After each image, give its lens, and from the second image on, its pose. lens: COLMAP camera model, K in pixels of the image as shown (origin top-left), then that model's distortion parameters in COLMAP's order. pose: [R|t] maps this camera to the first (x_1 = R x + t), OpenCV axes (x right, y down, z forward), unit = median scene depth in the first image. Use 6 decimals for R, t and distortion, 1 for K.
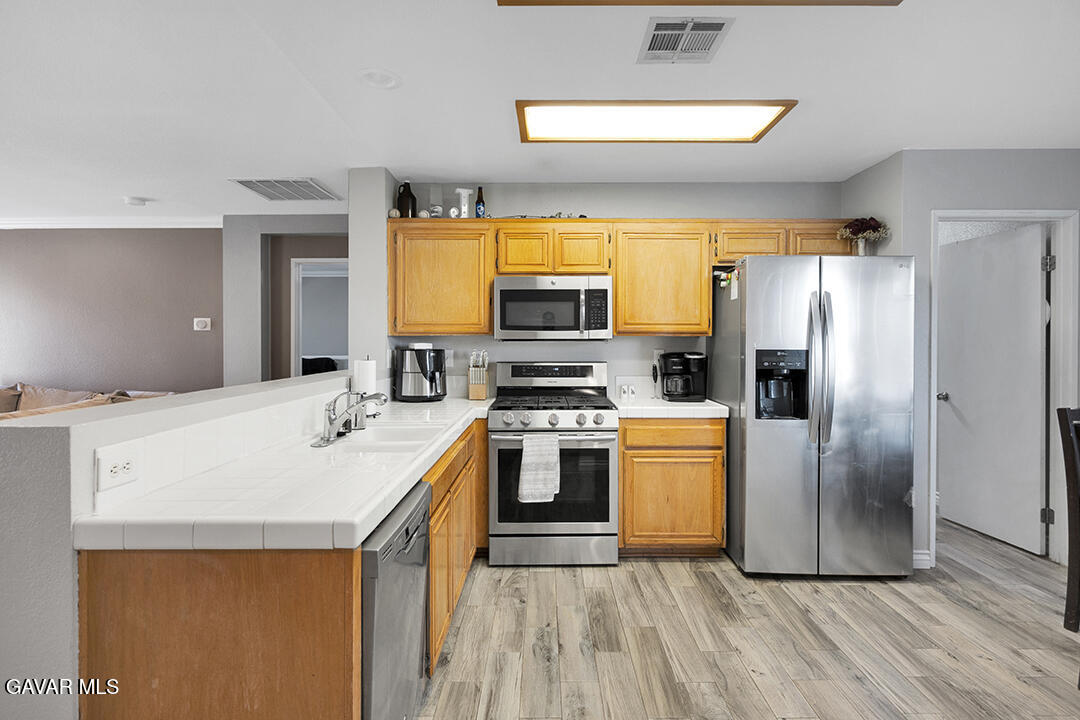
lens RADIAL K [[539.9, 0, 548.0], [0, 539.9, 346.0], [0, 0, 1]] dist [-0.001212, 0.001136]
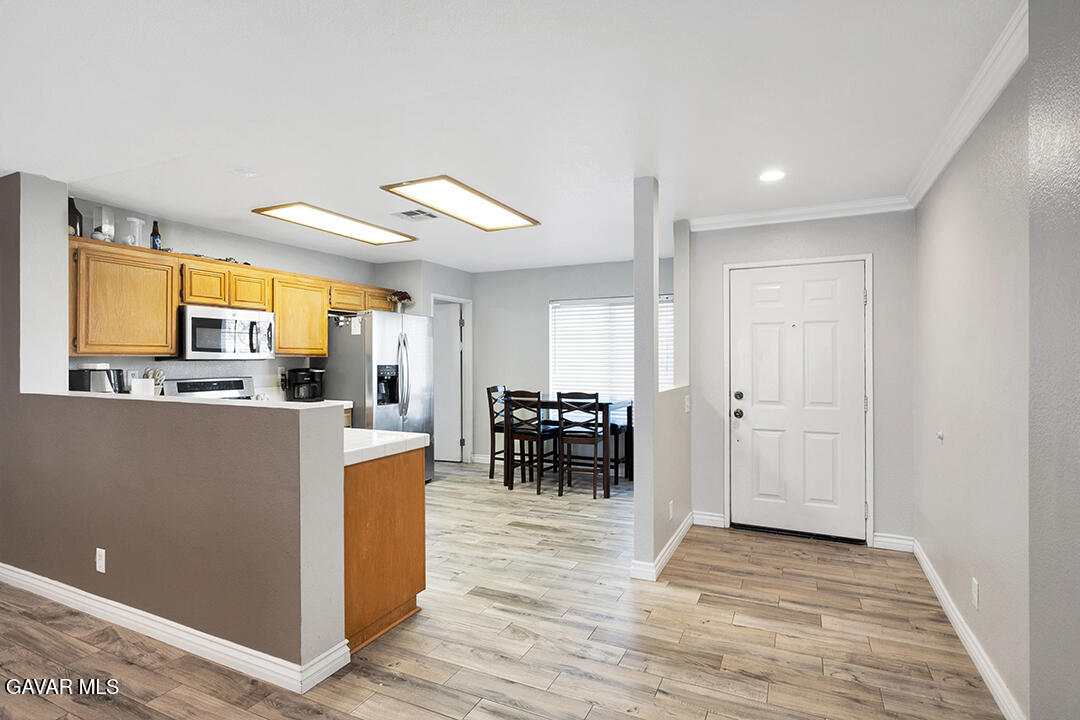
lens RADIAL K [[552.6, 0, 520.0], [0, 552.6, 361.2], [0, 0, 1]] dist [-0.003030, 0.002754]
pose [[0.455803, -0.005550, 0.890064, -0.822044], [0.010956, 0.999940, 0.000624, -0.001618], [-0.890013, 0.009467, 0.455836, -0.176187]]
